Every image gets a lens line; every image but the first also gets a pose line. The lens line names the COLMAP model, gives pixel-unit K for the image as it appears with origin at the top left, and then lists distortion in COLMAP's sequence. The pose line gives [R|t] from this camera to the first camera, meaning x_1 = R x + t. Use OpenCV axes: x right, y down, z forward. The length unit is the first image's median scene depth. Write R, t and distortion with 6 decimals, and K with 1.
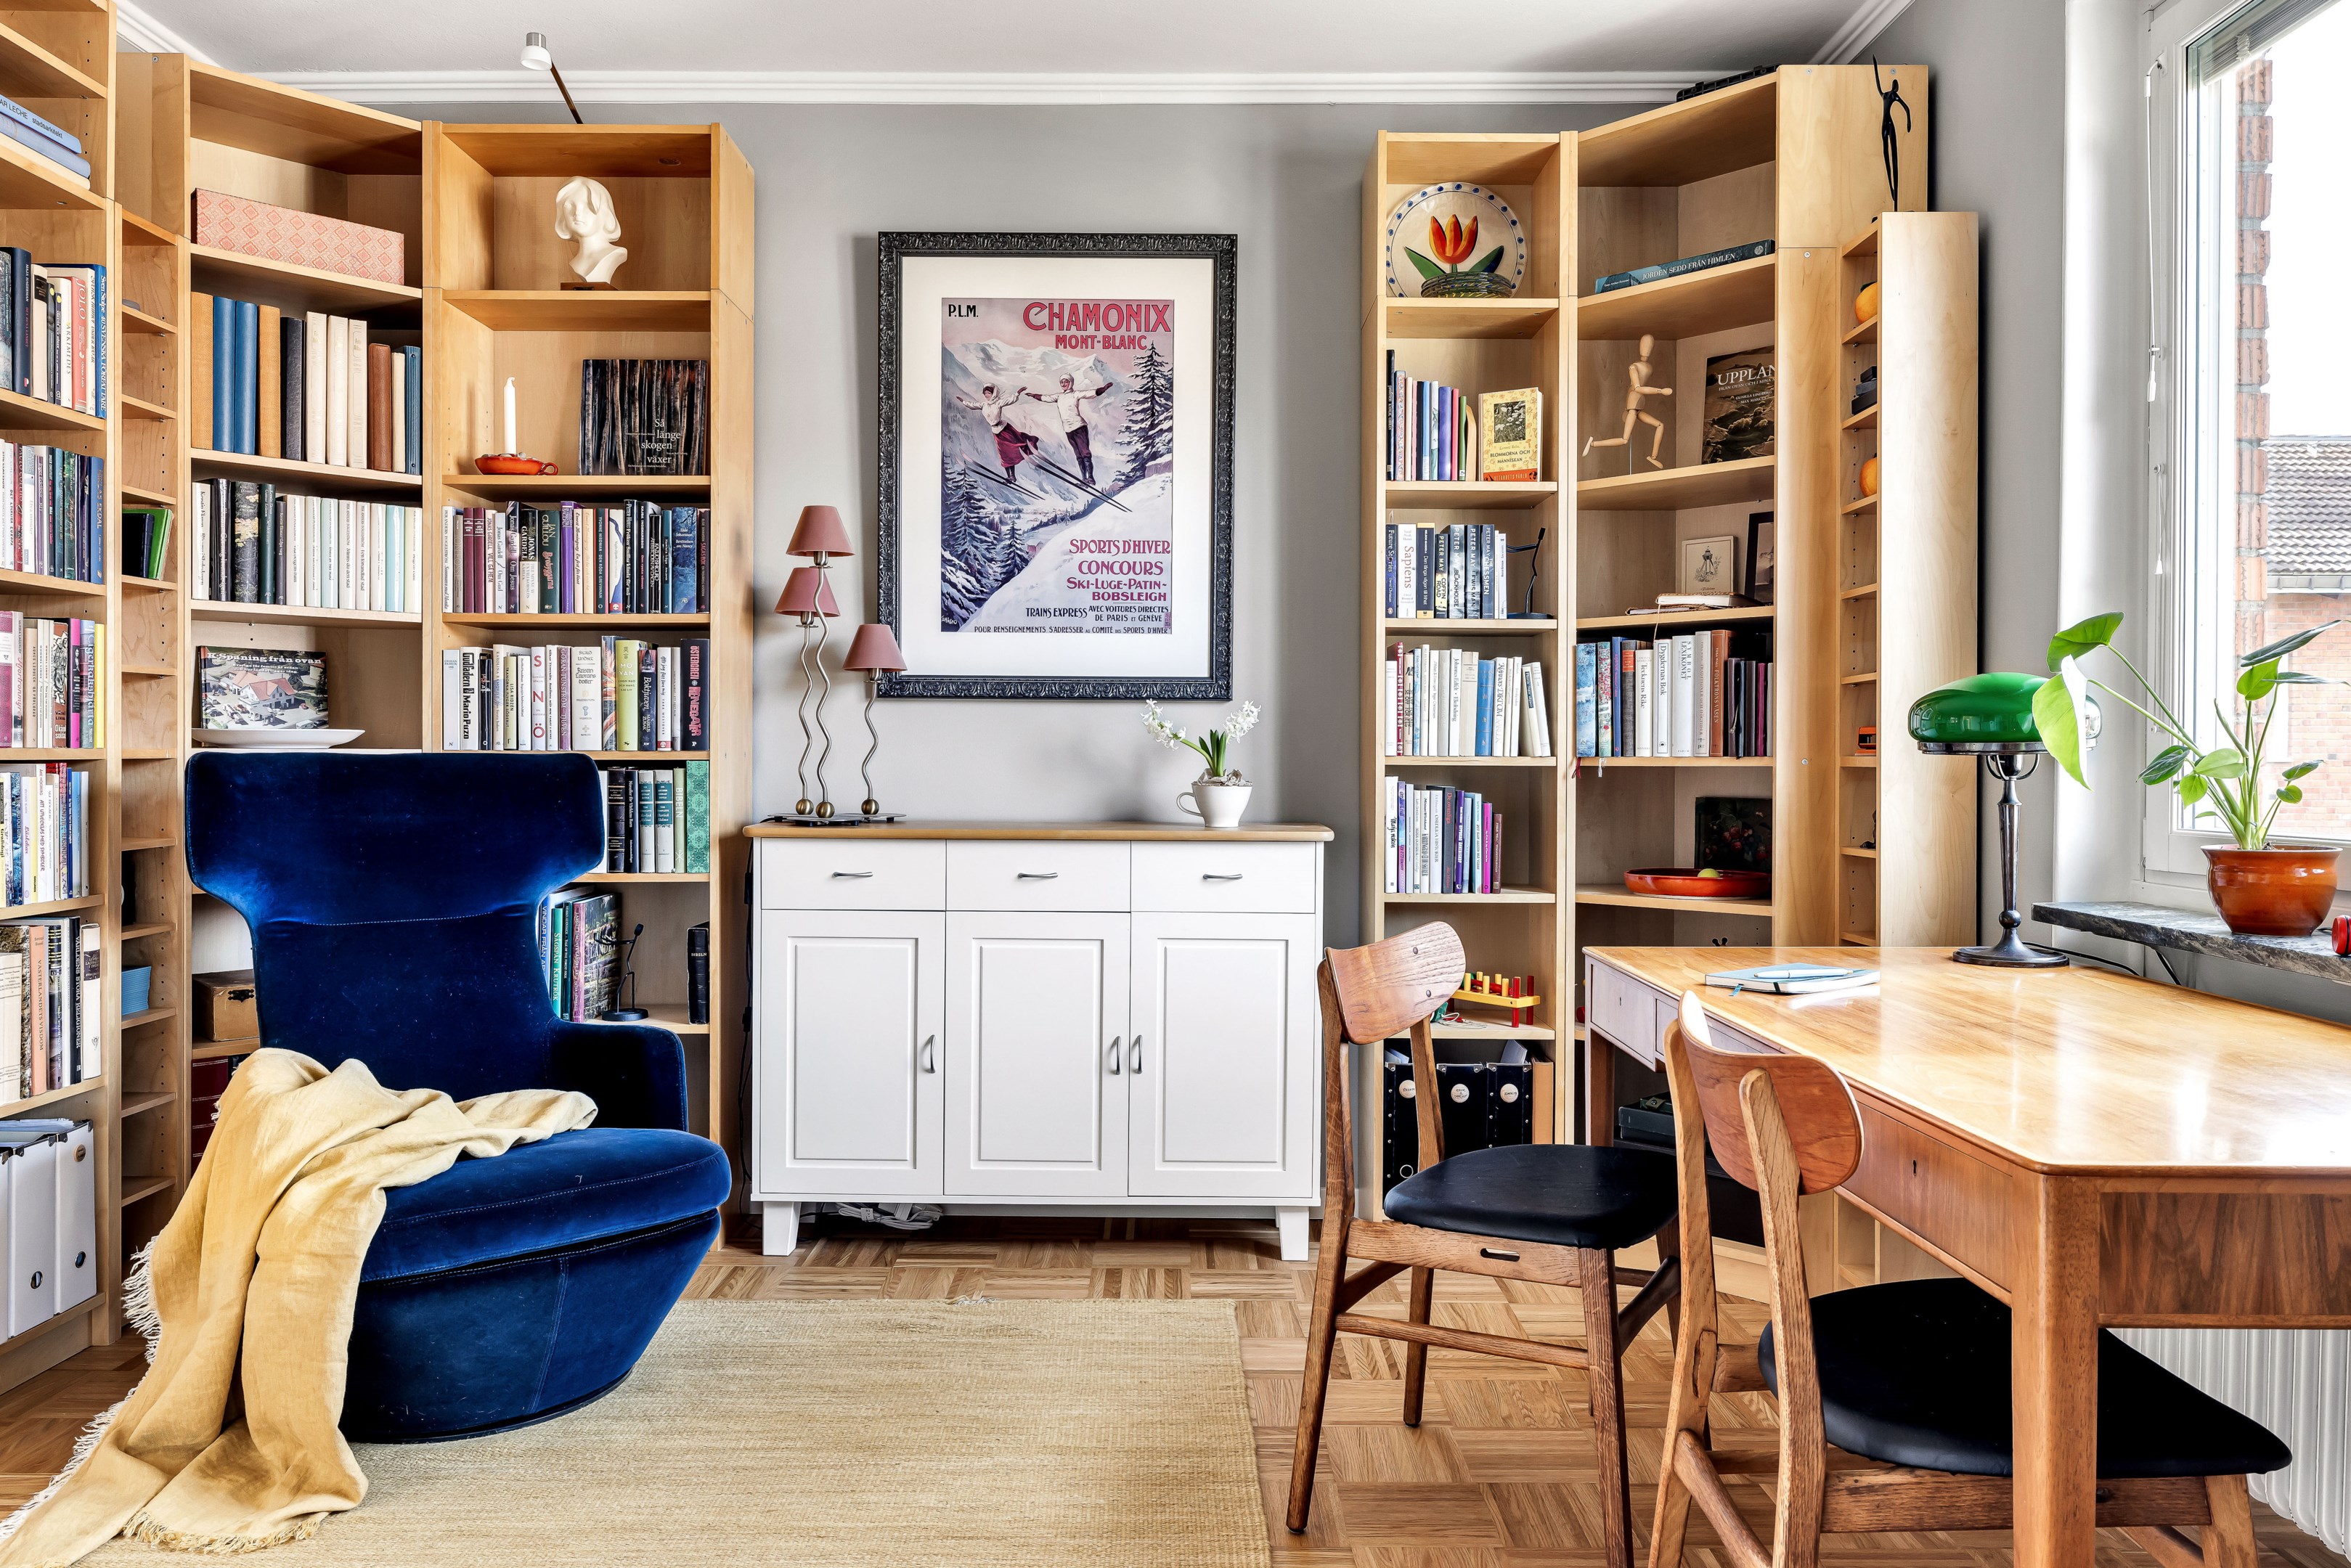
lens RADIAL K [[1600.7, 0, 1176.8], [0, 1600.7, 783.5], [0, 0, 1]] dist [-0.005029, 0.003057]
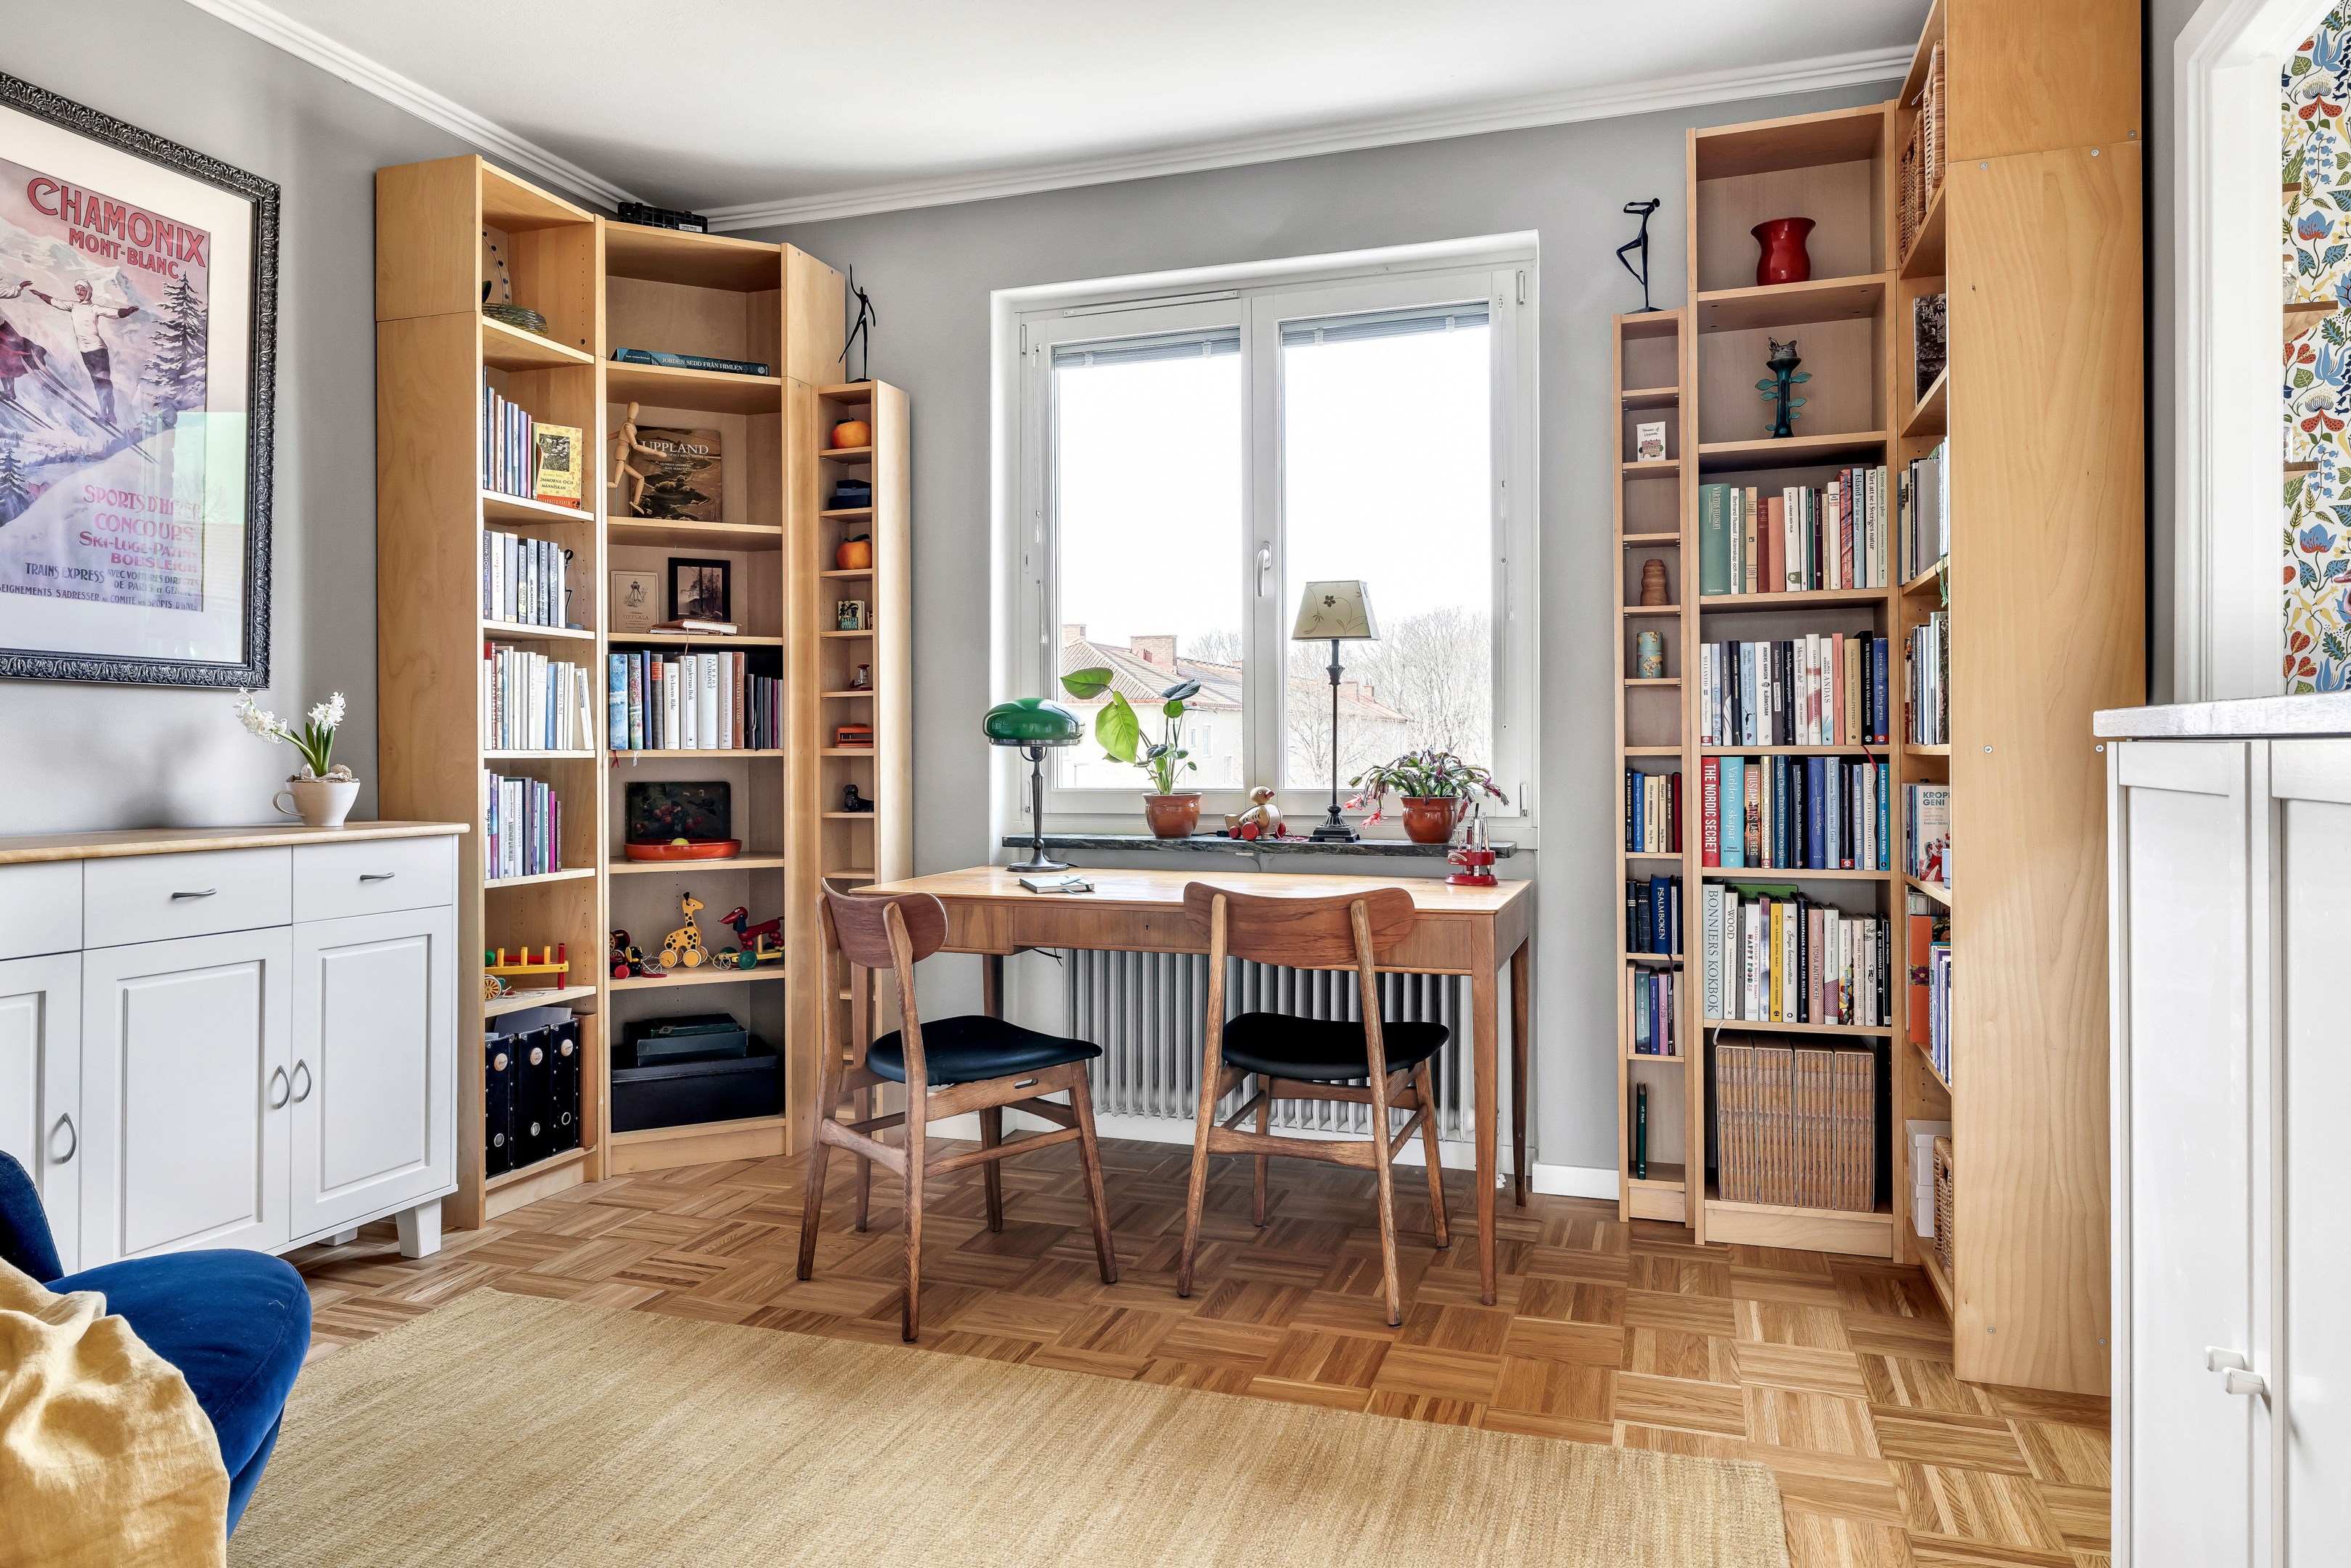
lens RADIAL K [[1461.5, 0, 1176.4], [0, 1461.5, 766.4], [0, 0, 1]] dist [0.000019, -0.000586]
pose [[0.330325, -0.014789, 0.943751, -0.617971], [0.019609, 0.999769, 0.008803, -0.005806], [-0.943663, 0.015599, 0.330539, 0.249054]]
